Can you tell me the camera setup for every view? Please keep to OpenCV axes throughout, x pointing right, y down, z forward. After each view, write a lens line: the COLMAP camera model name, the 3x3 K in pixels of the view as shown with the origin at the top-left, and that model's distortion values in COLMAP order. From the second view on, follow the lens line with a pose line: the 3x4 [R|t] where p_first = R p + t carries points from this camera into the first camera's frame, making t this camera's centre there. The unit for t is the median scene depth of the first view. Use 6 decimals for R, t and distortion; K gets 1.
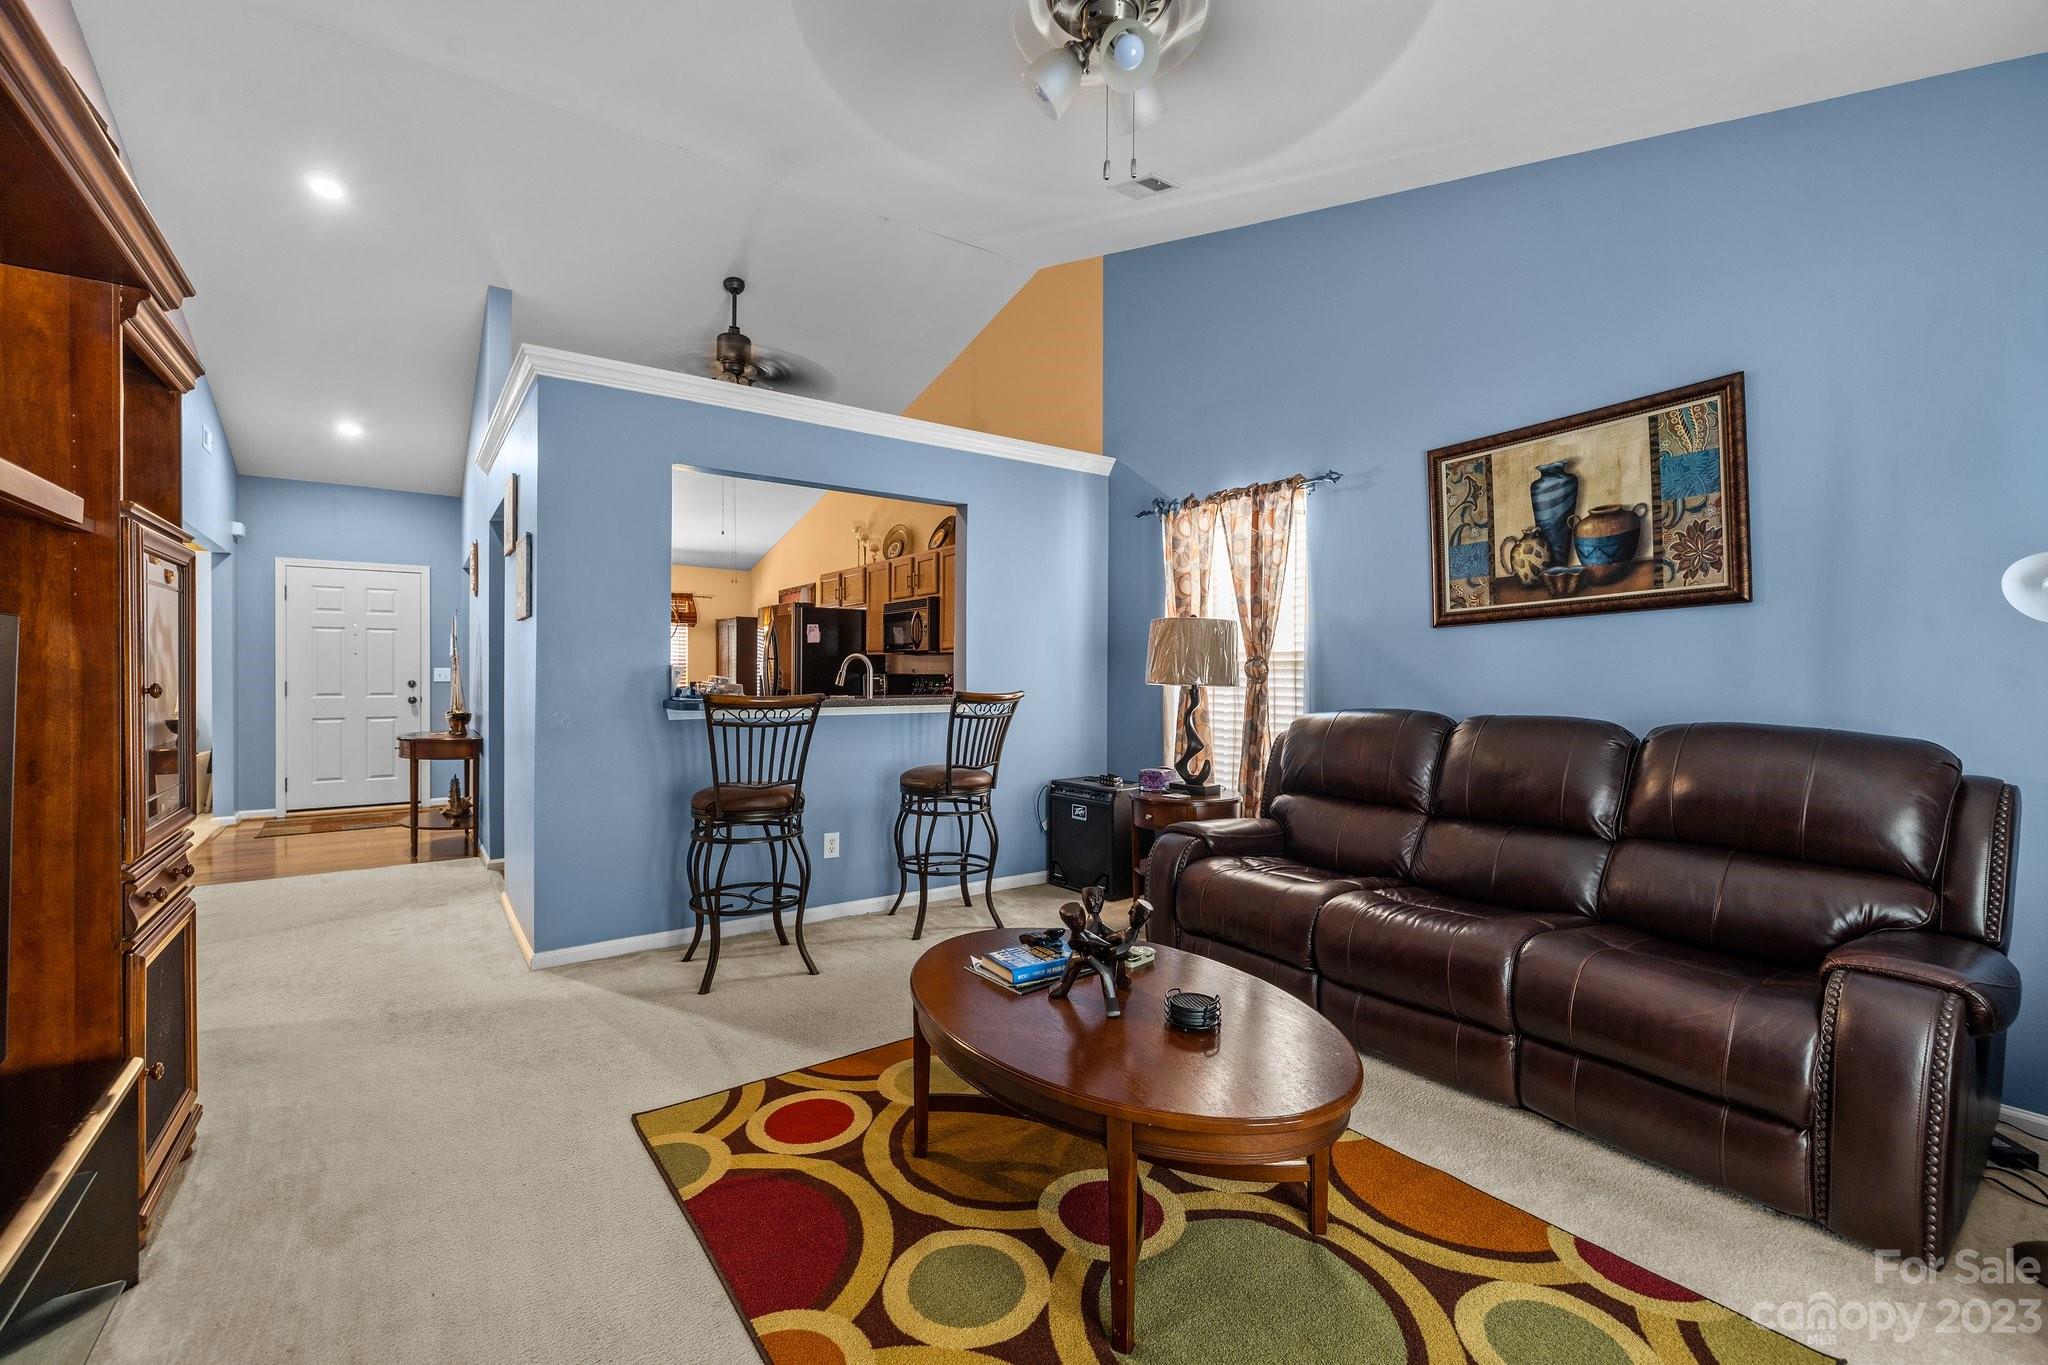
lens RADIAL K [[865.4, 0, 1020.0], [0, 865.4, 688.0], [0, 0, 1]] dist [-0.001354, -0.000505]
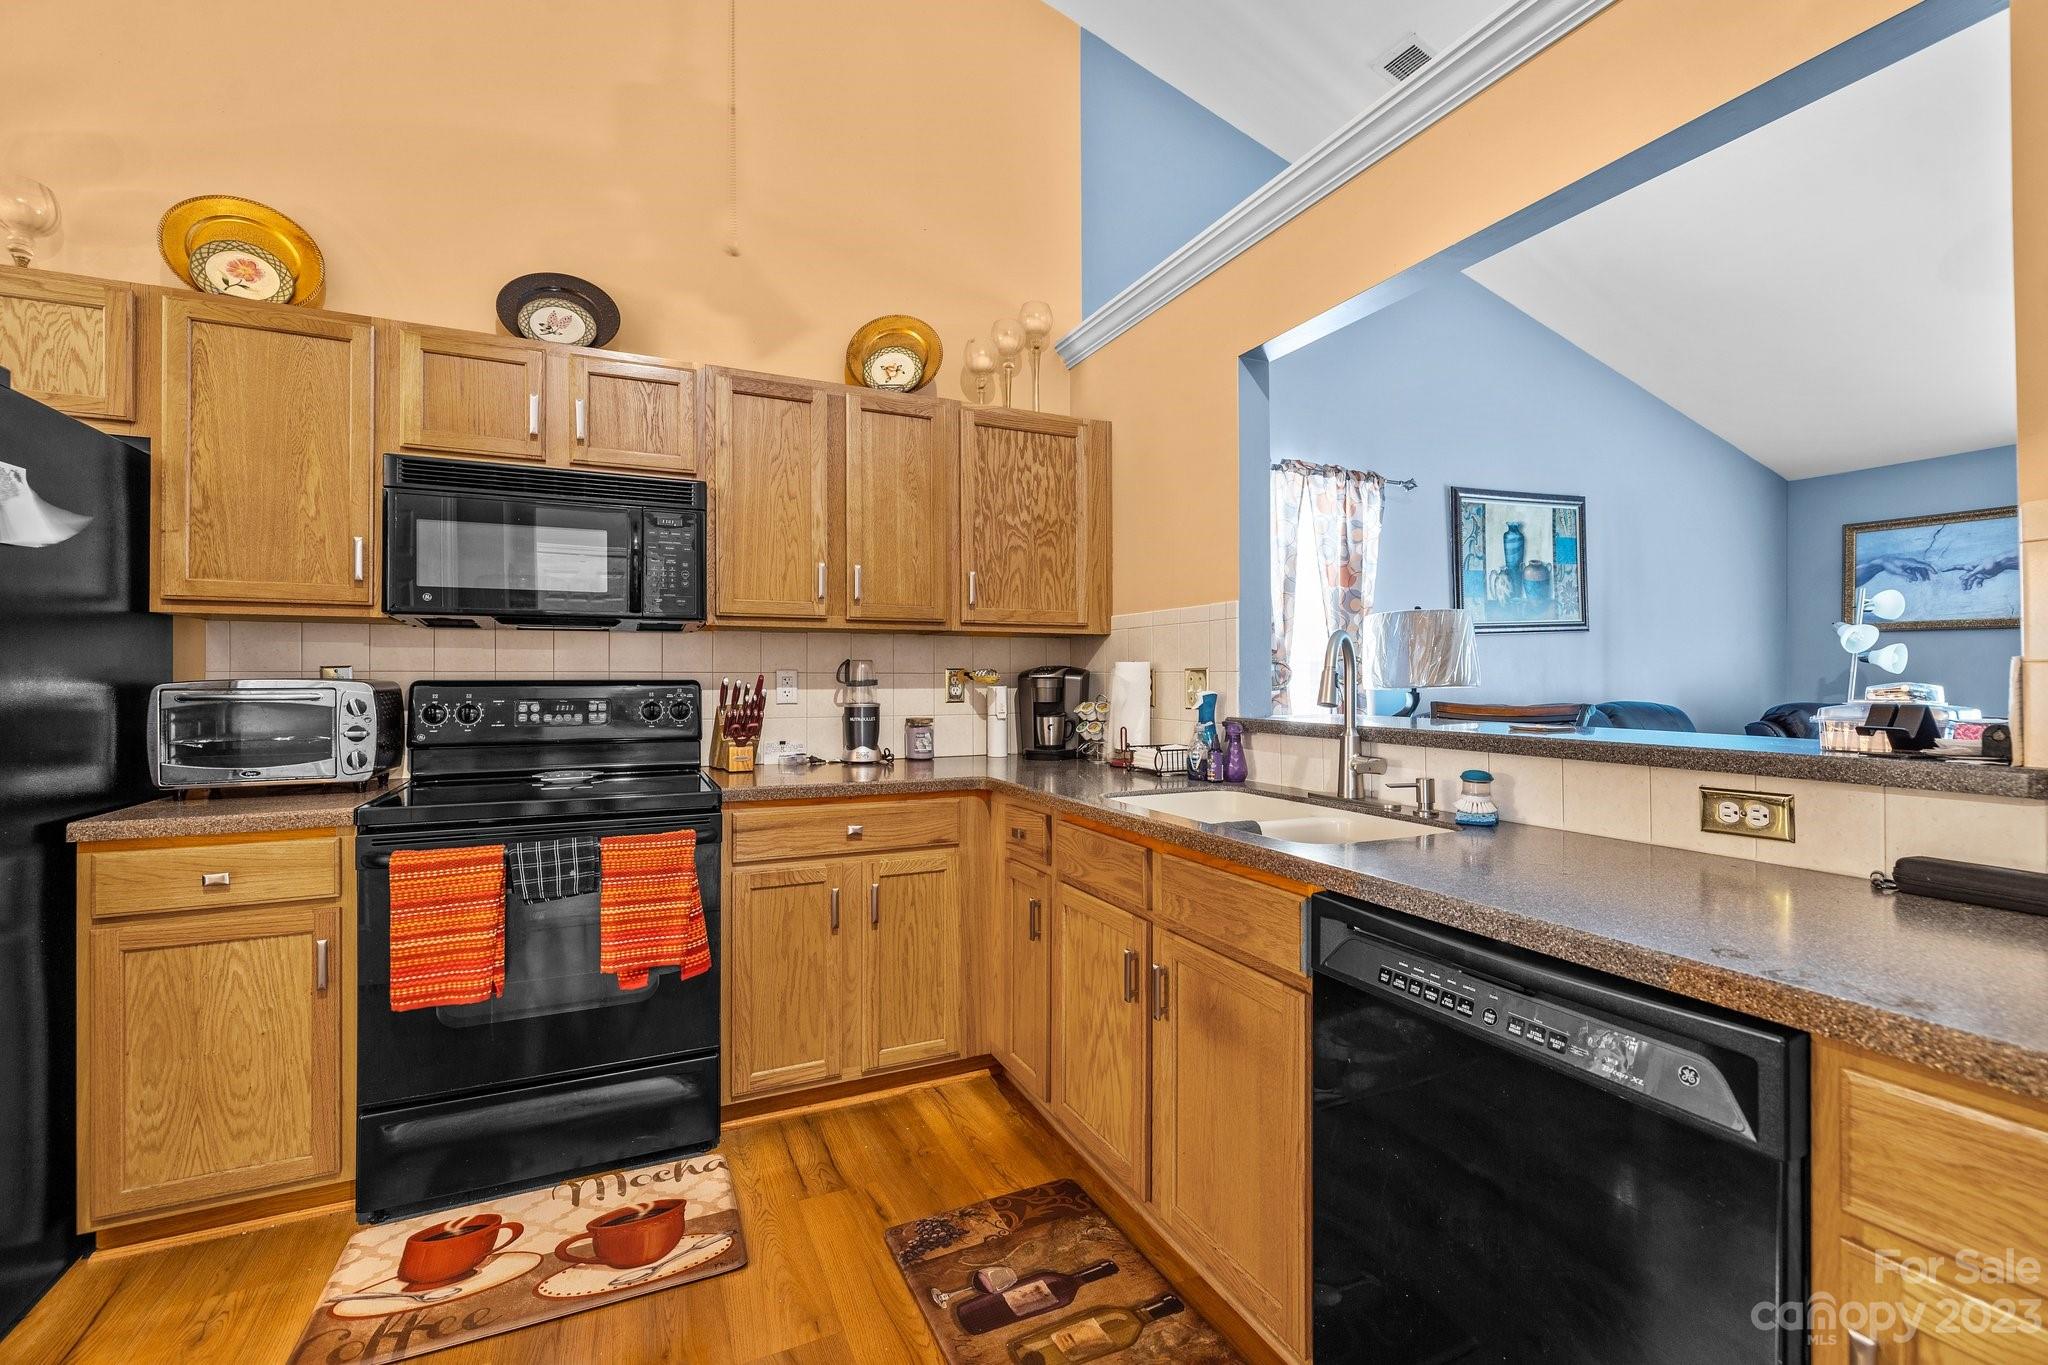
lens RADIAL K [[865.4, 0, 1007.1], [0, 865.4, 675.1], [0, 0, 1]] dist [-0.001354, -0.000505]
pose [[0.184126, -0.005720, 0.982886, -0.894659], [0.016784, 0.999856, 0.002675, -0.030511], [-0.982759, 0.016005, 0.184195, 1.523597]]
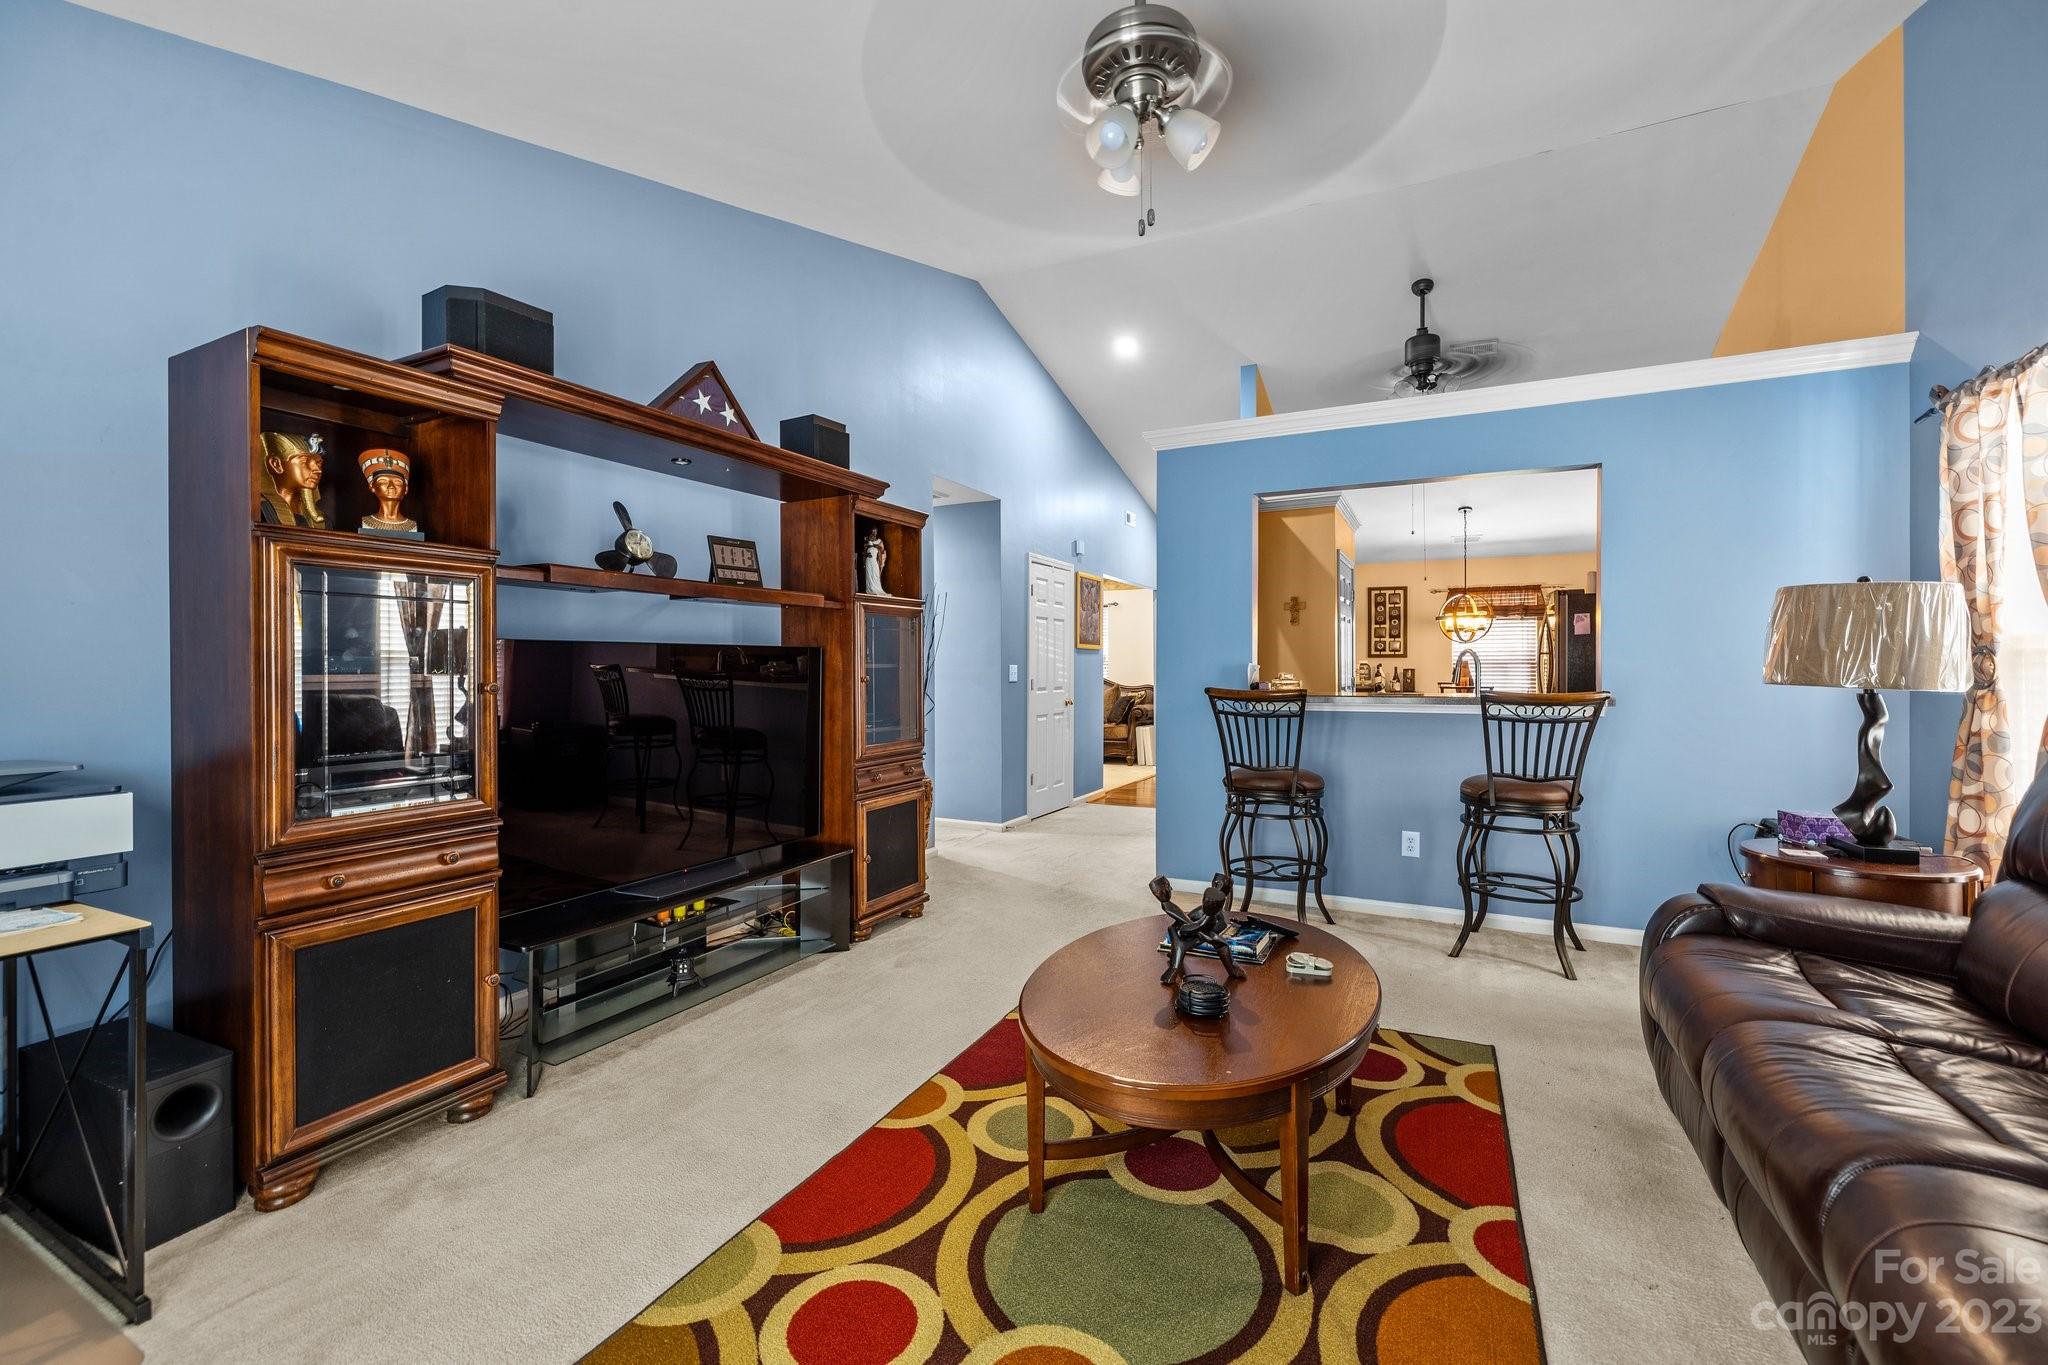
lens RADIAL K [[865.4, 0, 1014.9], [0, 865.4, 667.7], [0, 0, 1]] dist [-0.001354, -0.000505]
pose [[0.460458, -0.001571, -0.887680, 0.587770], [-0.008004, 0.999950, -0.005922, -0.011663], [0.887645, 0.009831, 0.460423, 0.181846]]
